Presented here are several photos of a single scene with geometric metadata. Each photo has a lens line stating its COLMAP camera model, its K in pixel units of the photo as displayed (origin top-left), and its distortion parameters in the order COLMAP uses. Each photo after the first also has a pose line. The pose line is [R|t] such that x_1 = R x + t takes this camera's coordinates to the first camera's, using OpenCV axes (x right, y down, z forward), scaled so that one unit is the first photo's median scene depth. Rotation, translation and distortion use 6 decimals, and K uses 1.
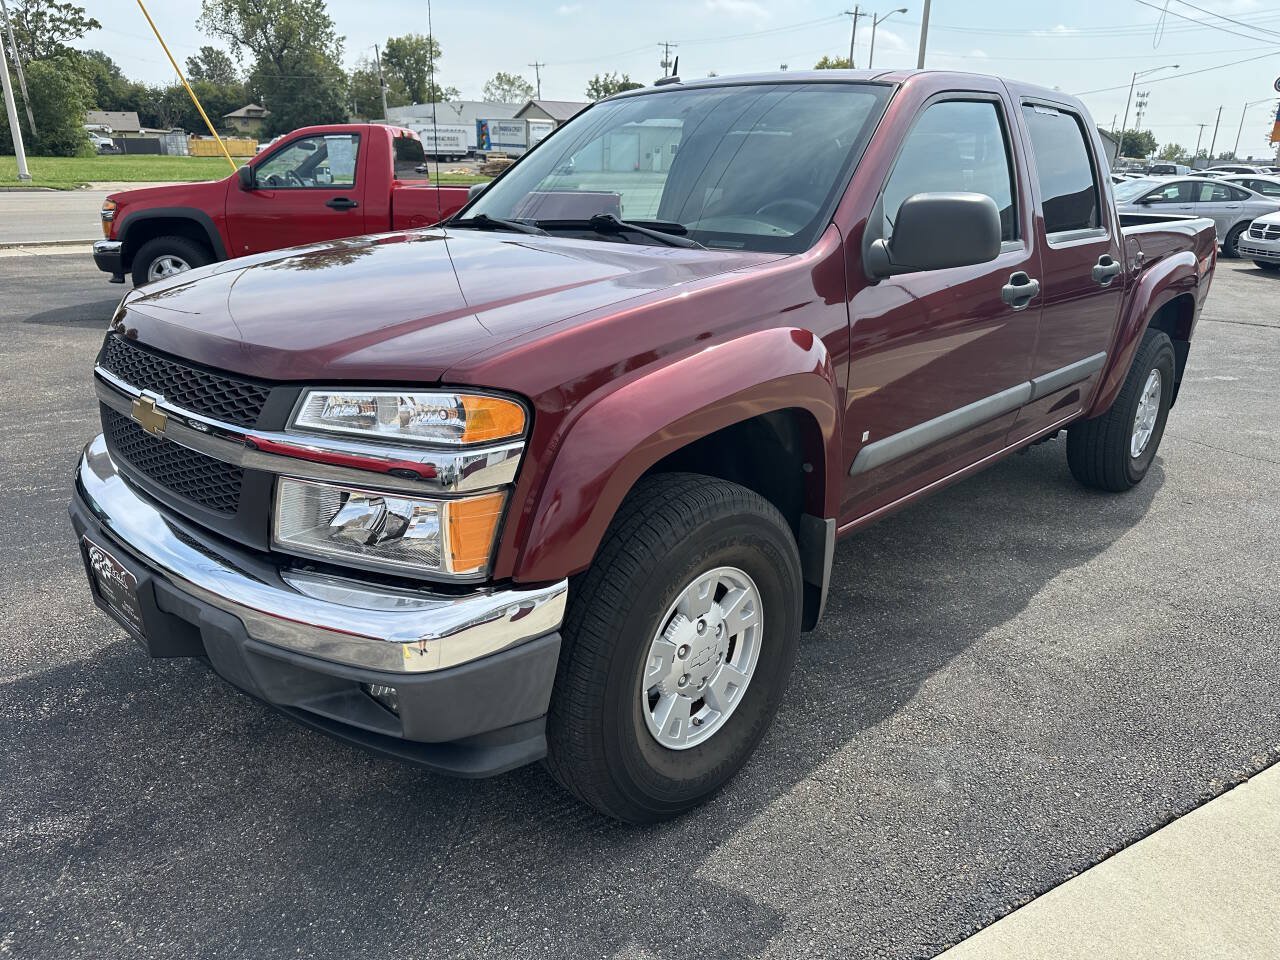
lens RADIAL K [[908.0, 0, 637.4], [0, 908.0, 484.8], [0, 0, 1]] dist [0.033796, -0.045834]
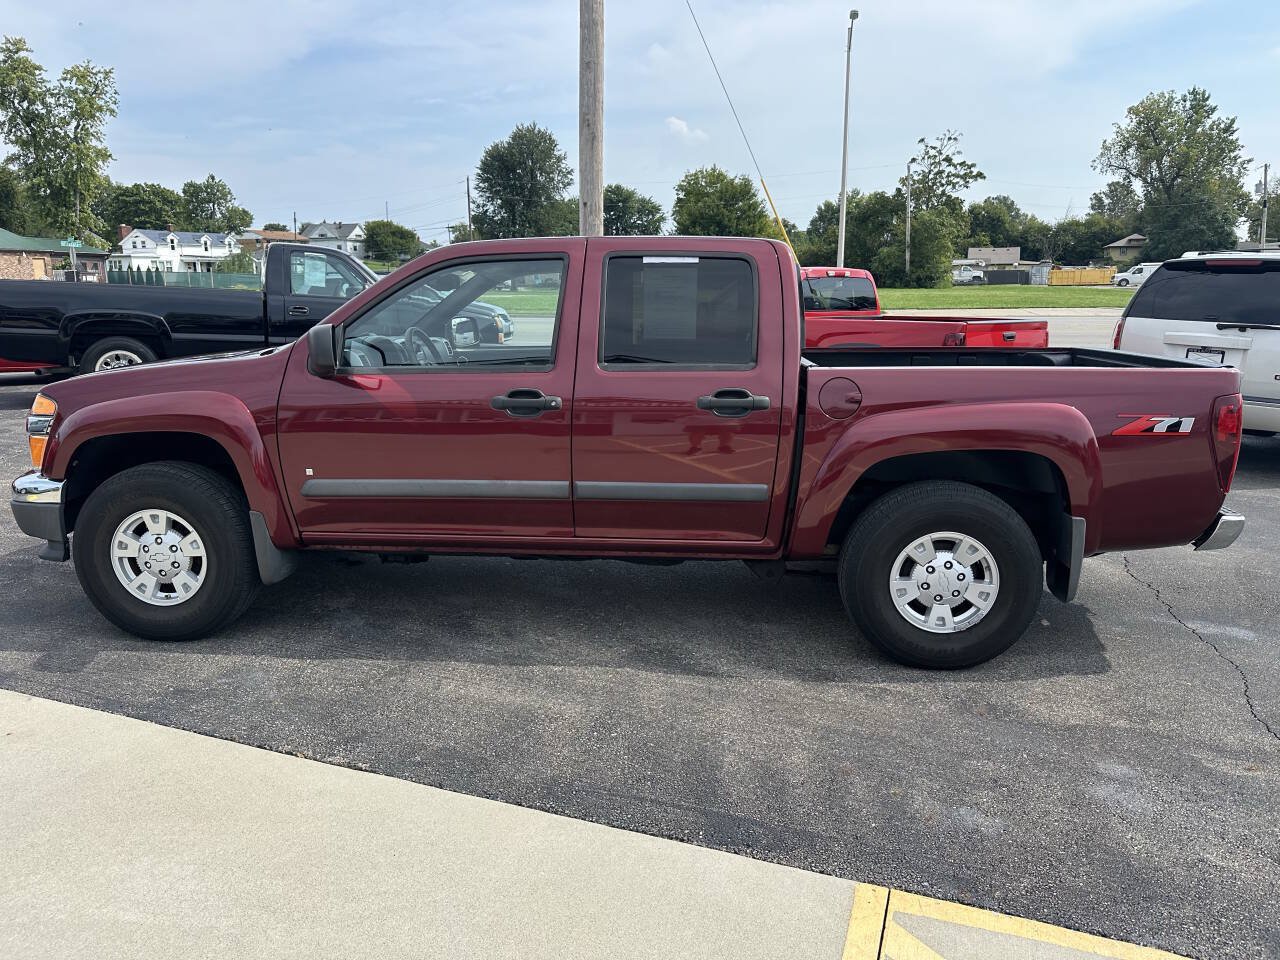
lens RADIAL K [[908.0, 0, 639.6], [0, 908.0, 477.2], [0, 0, 1]] dist [0.033796, -0.045834]
pose [[0.630533, 0.143842, -0.762717, 1.088735], [-0.246969, 0.968786, -0.021462, -0.091209], [0.735822, 0.201900, 0.646376, 0.238639]]
